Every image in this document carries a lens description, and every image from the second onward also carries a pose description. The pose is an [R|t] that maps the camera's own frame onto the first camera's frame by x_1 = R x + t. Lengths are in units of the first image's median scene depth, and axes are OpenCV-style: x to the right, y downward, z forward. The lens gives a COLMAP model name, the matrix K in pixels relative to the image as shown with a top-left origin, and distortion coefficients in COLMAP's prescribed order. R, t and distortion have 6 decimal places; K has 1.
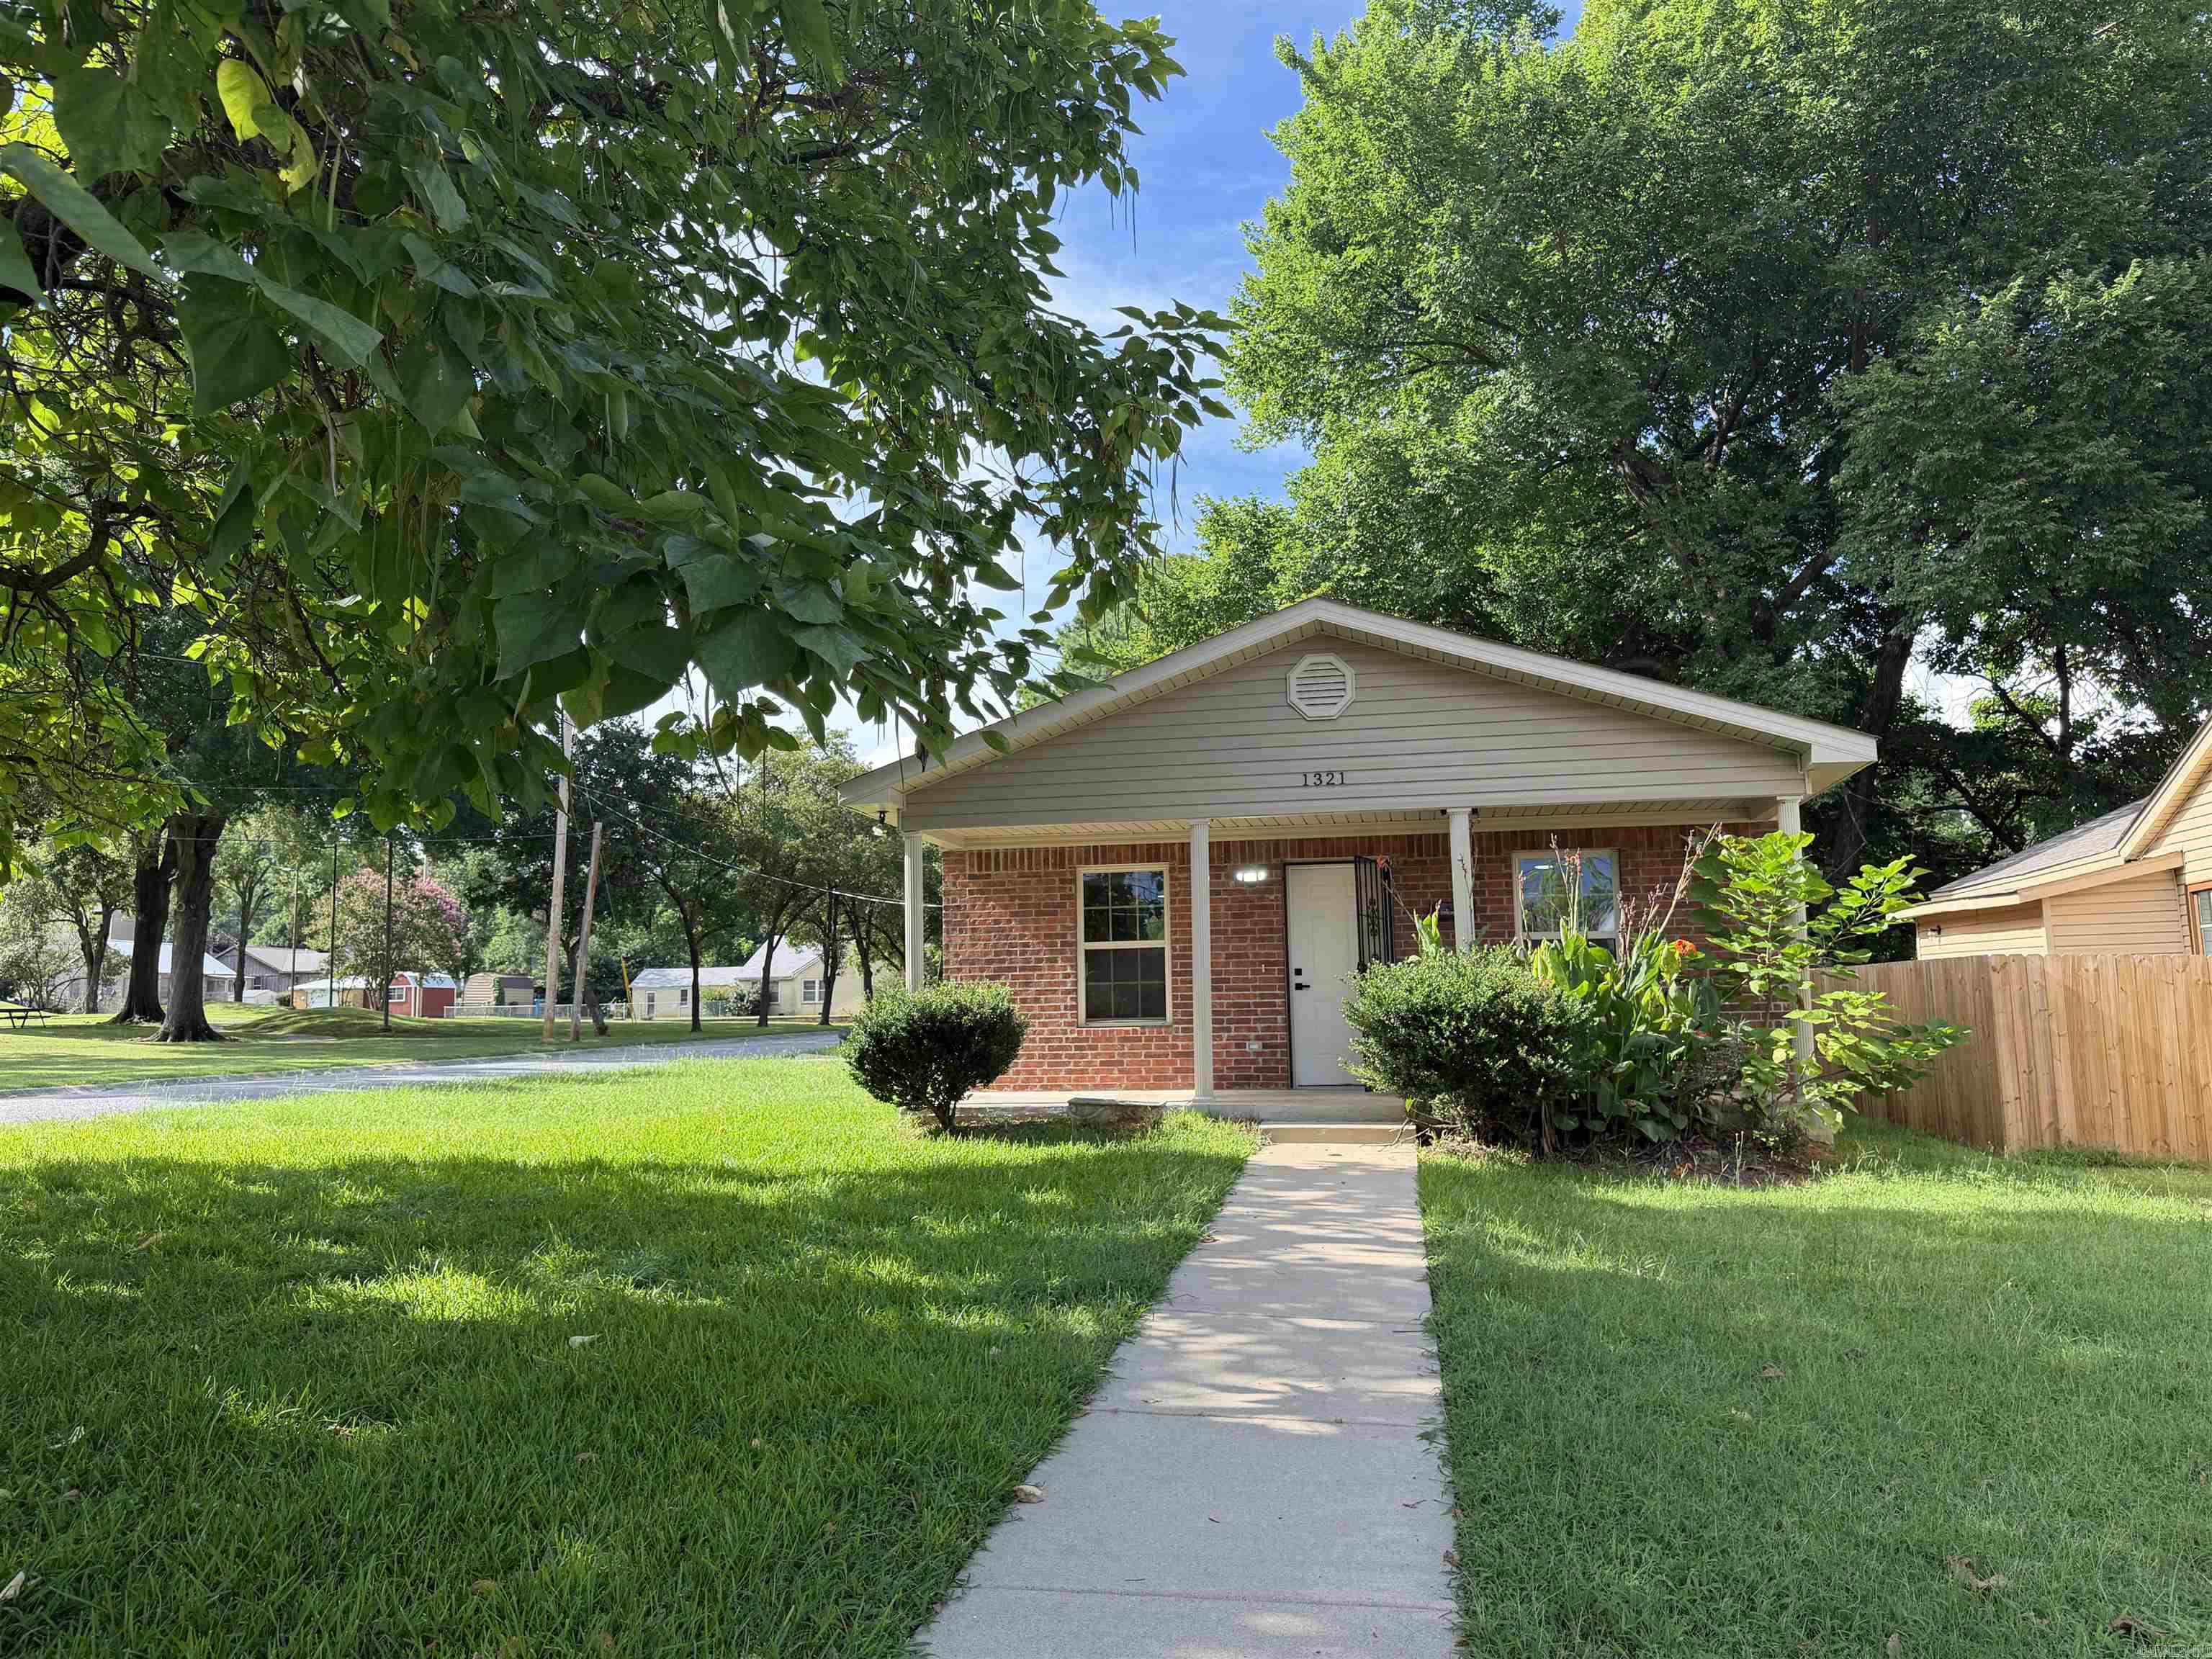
lens RADIAL K [[1592.3, 0, 1115.7], [0, 1592.3, 839.1], [0, 0, 1]] dist [0.049641, -0.064556]
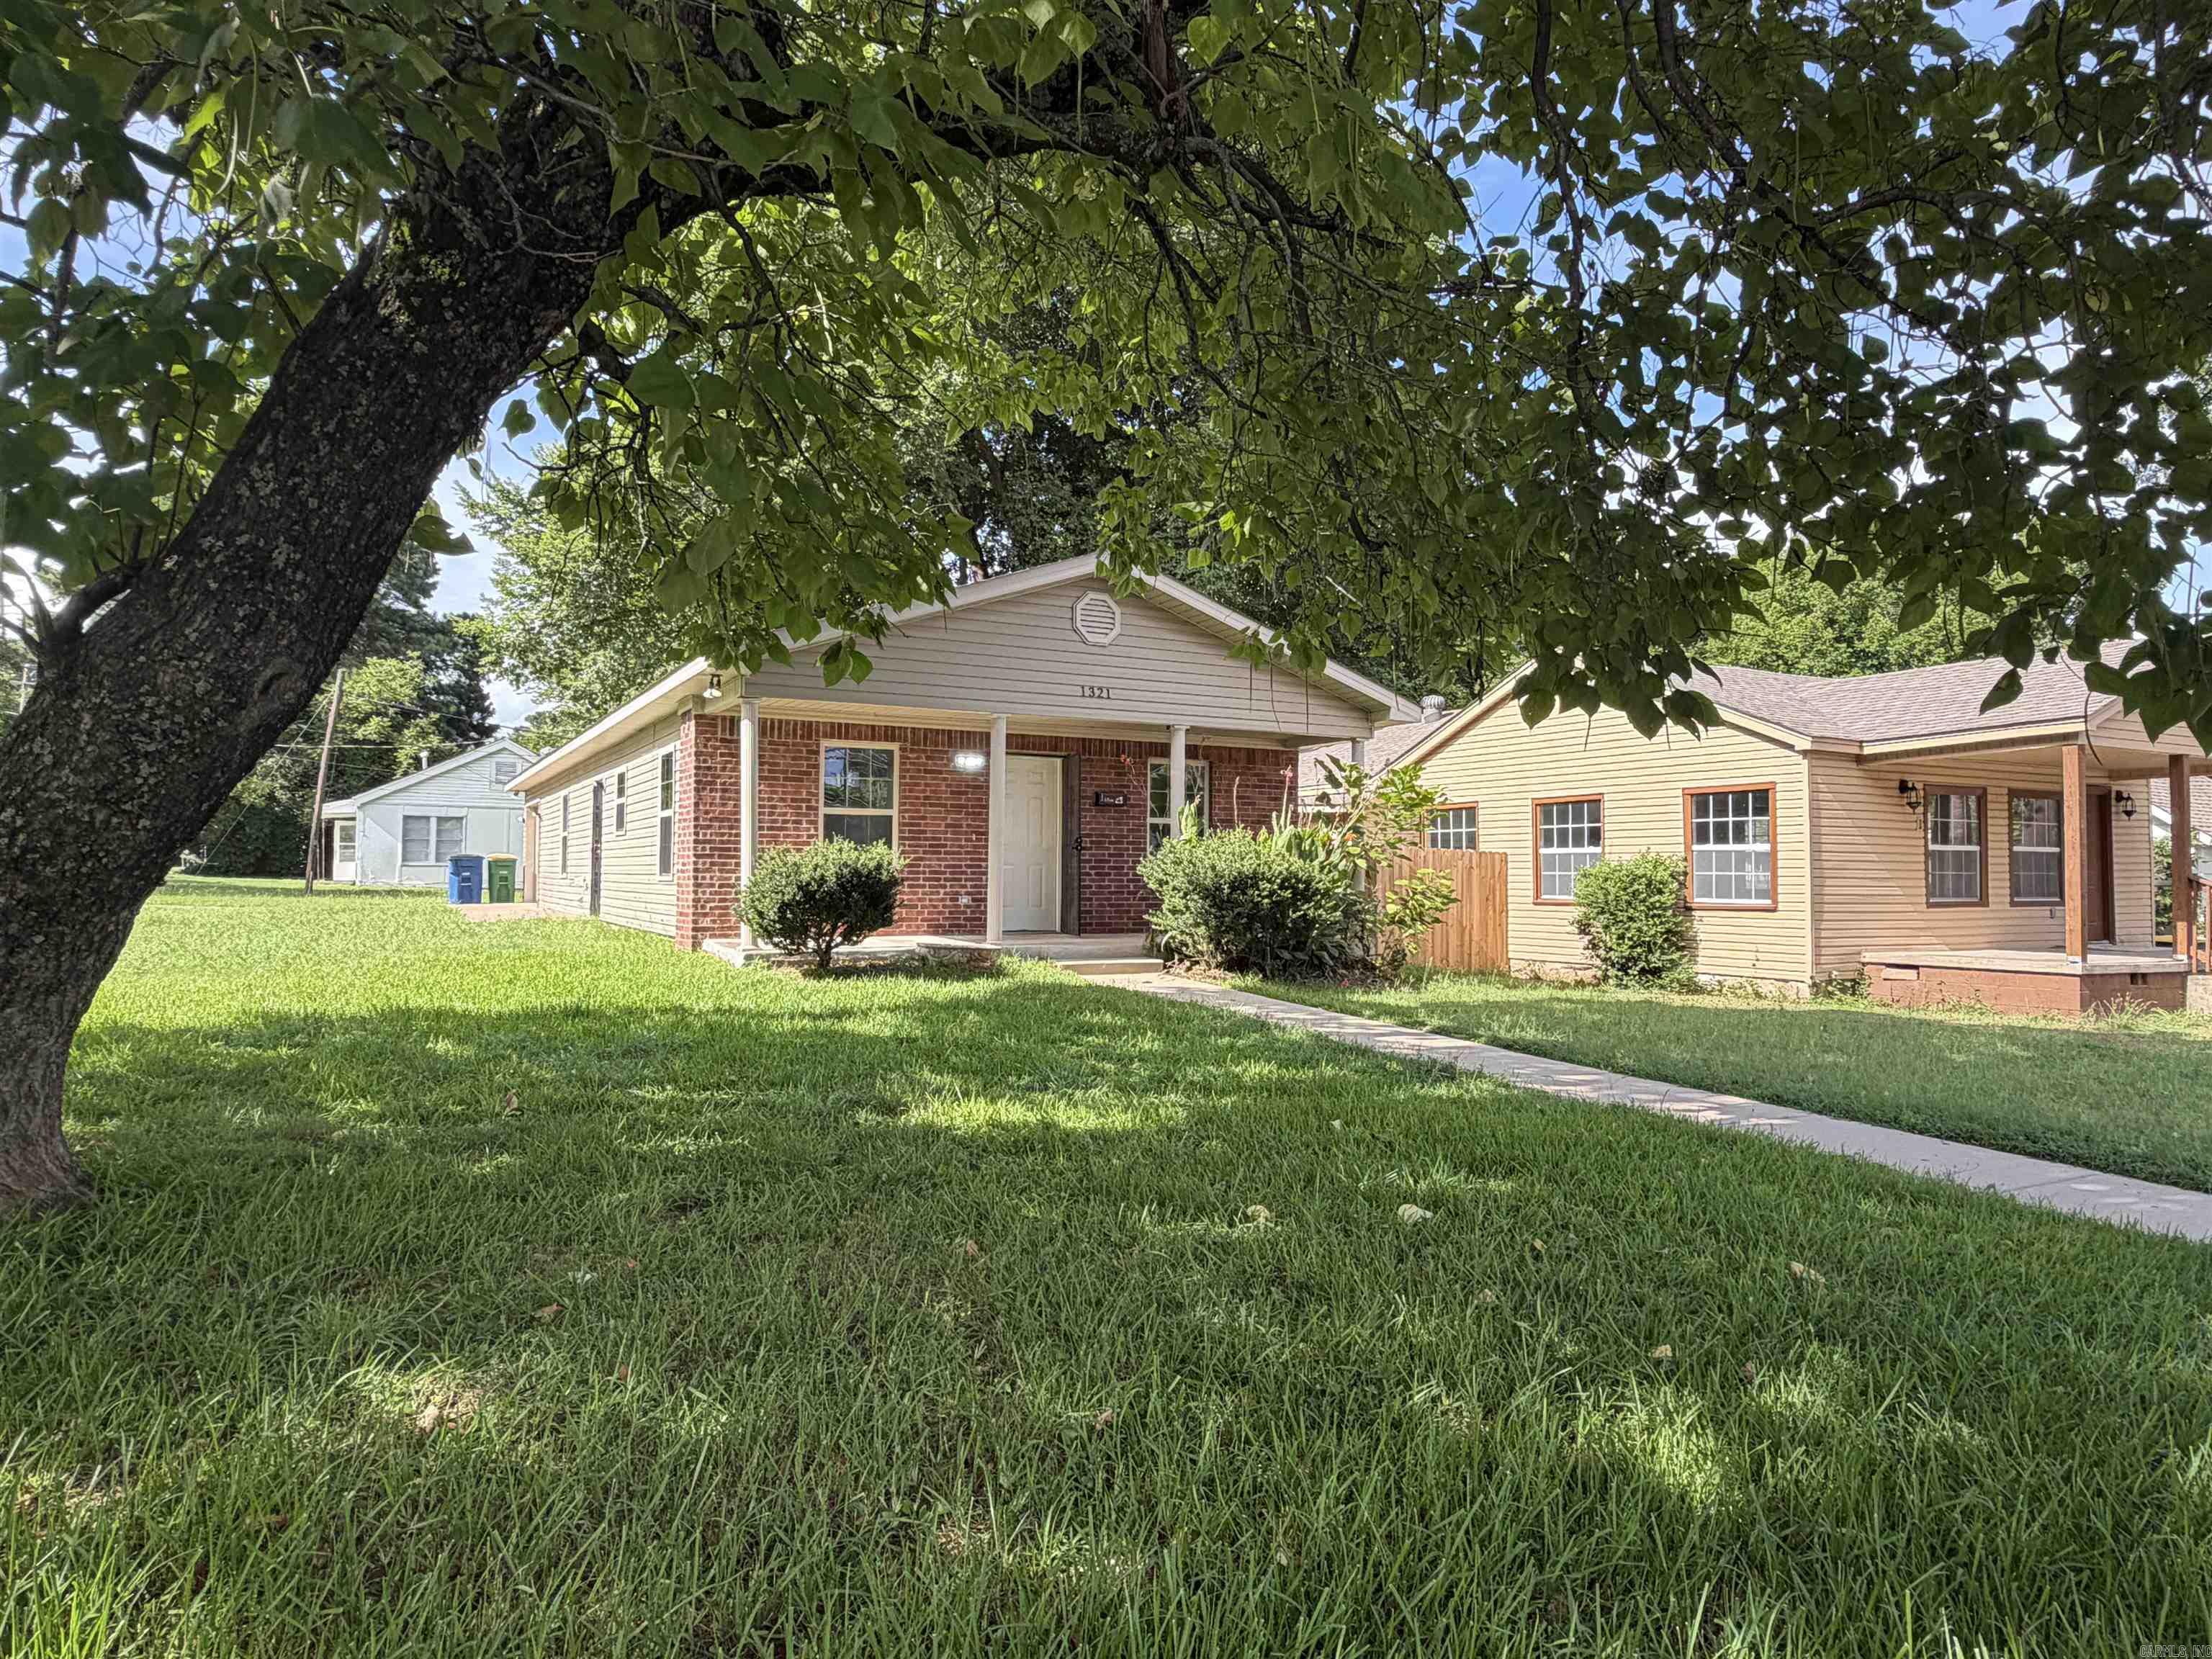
lens RADIAL K [[1378.8, 0, 1114.0], [0, 1378.8, 829.5], [0, 0, 1]] dist [0.002566, 0.000754]
pose [[0.766065, 0.040466, 0.641488, -0.657682], [-0.091268, 0.994752, 0.046242, 0.022206], [-0.636250, -0.093972, 0.765738, 0.162546]]
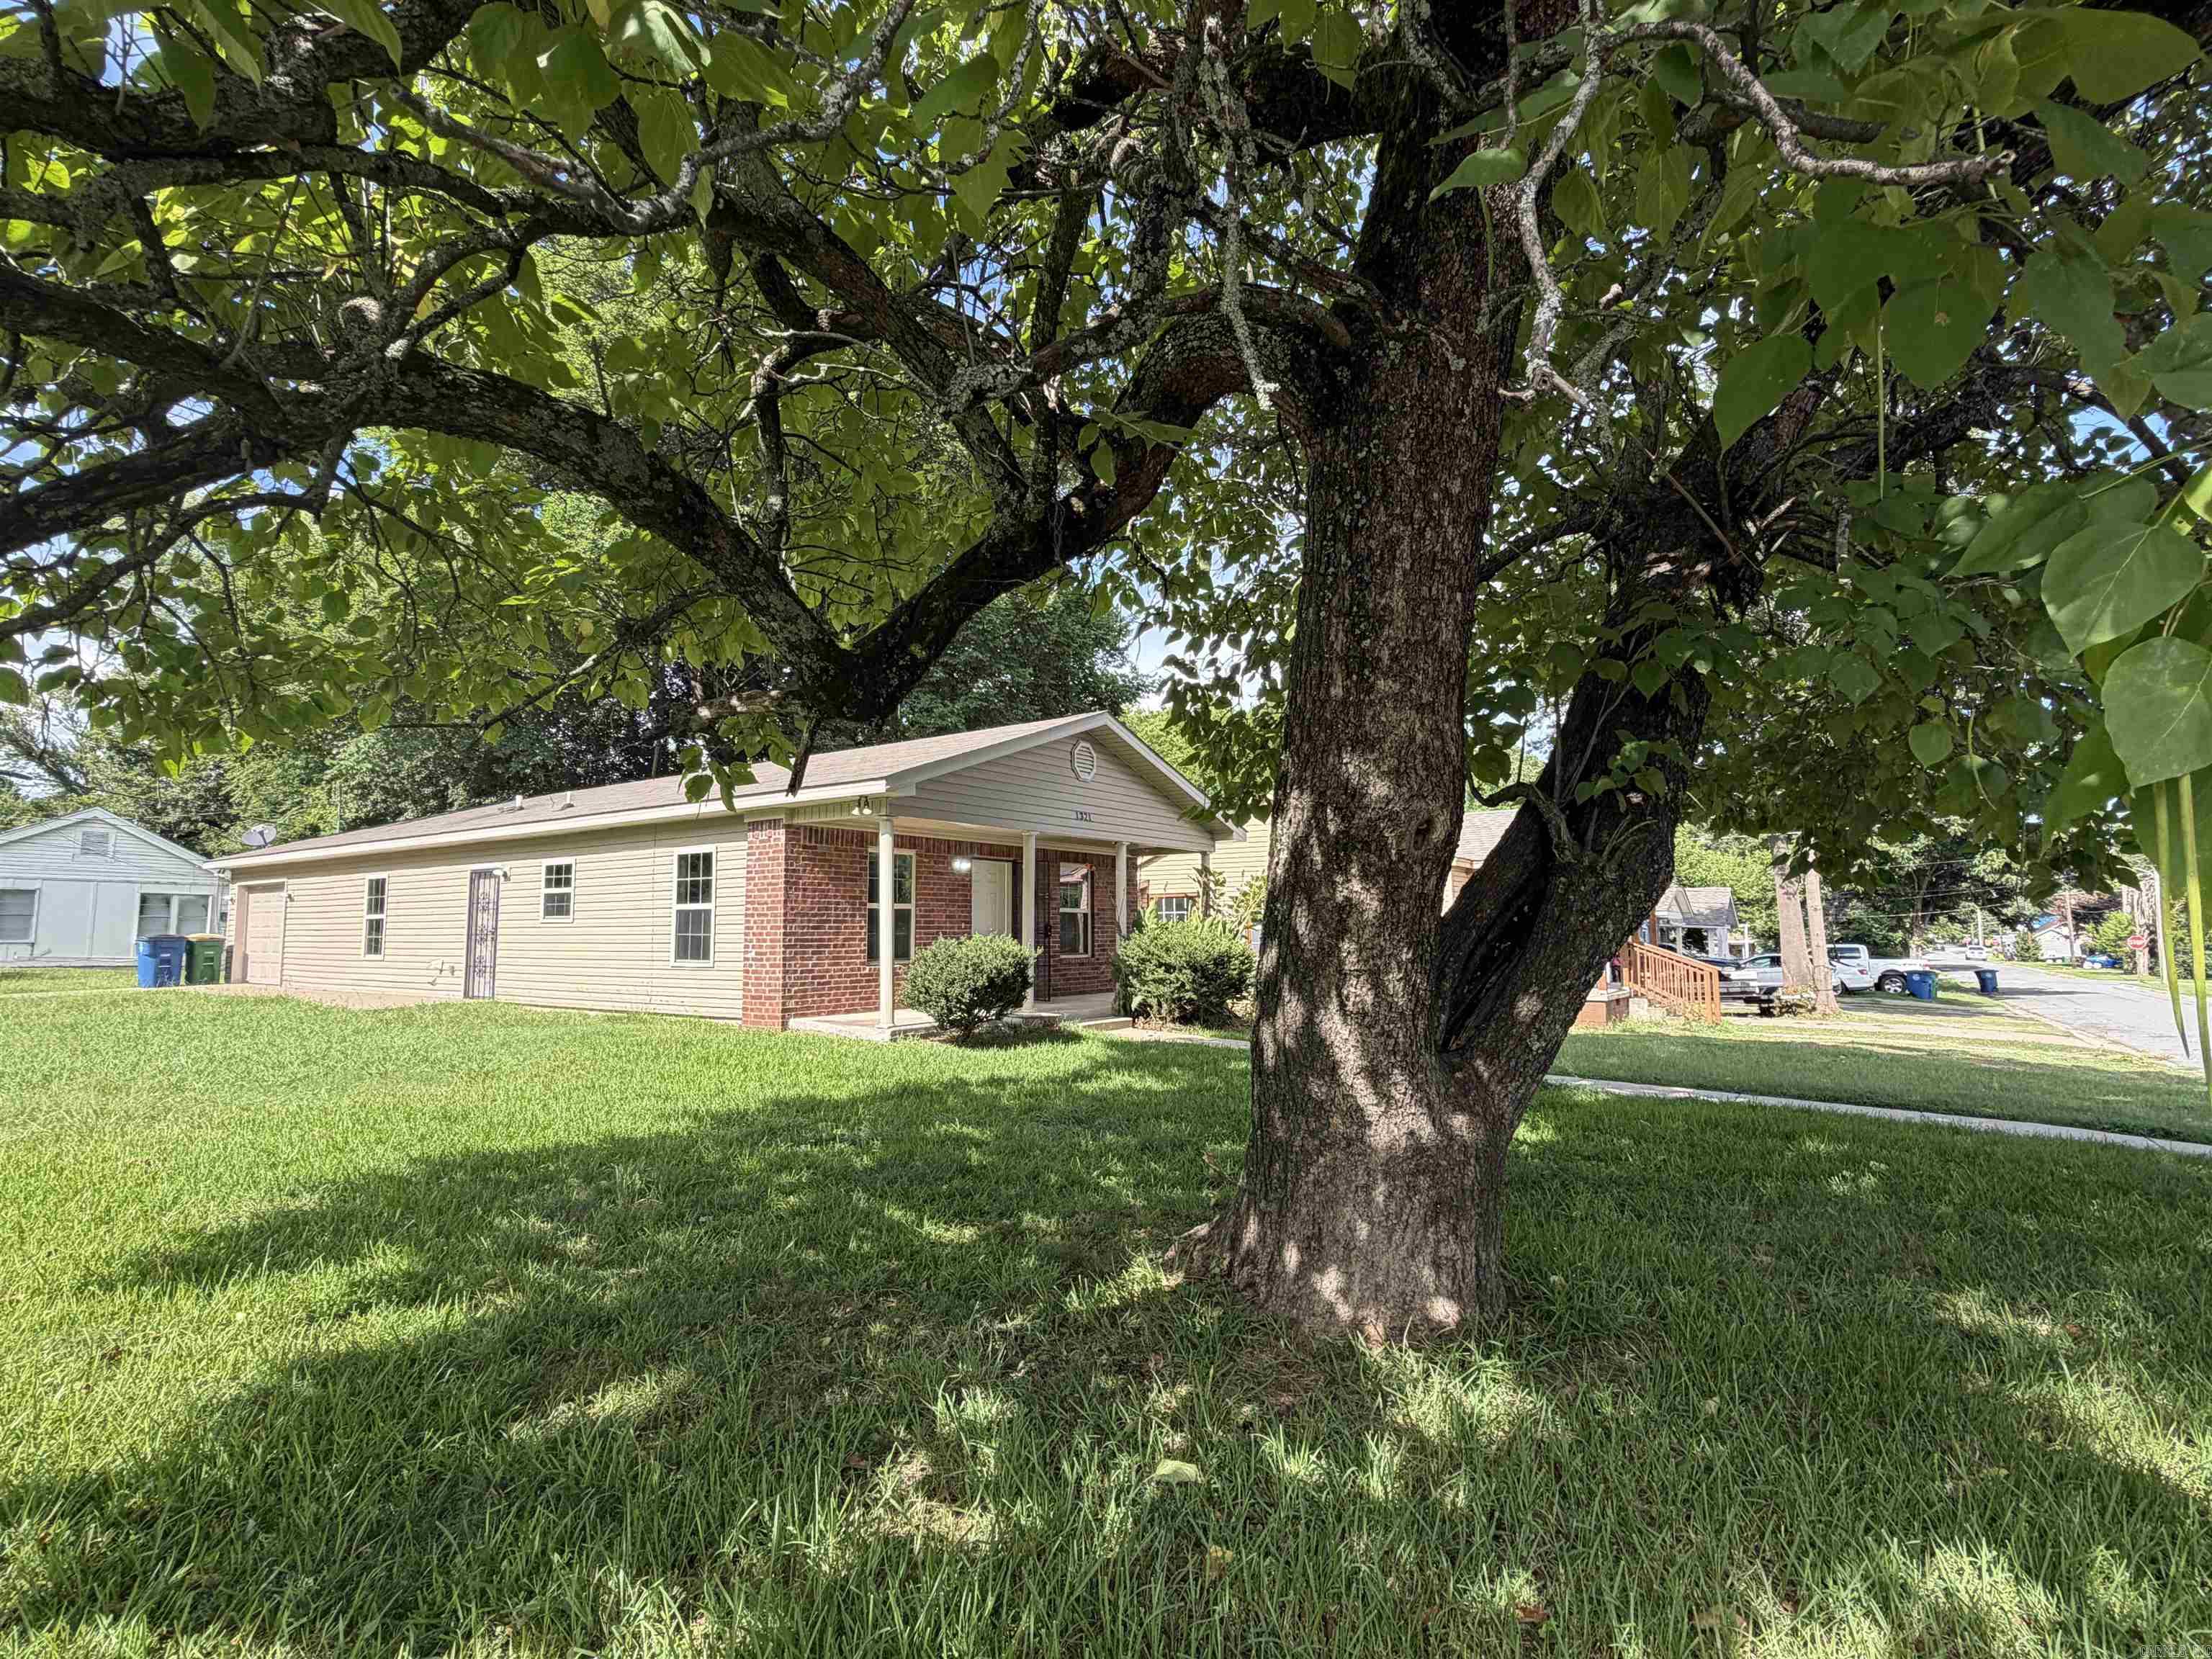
lens RADIAL K [[1086.4, 0, 1100.1], [0, 1086.4, 834.3], [0, 0, 1]] dist [-0.005618, -0.000364]
pose [[0.389624, 0.093797, 0.916185, -1.069664], [-0.106200, 0.992740, -0.056471, 0.051407], [-0.914830, -0.075297, 0.396757, 0.617668]]
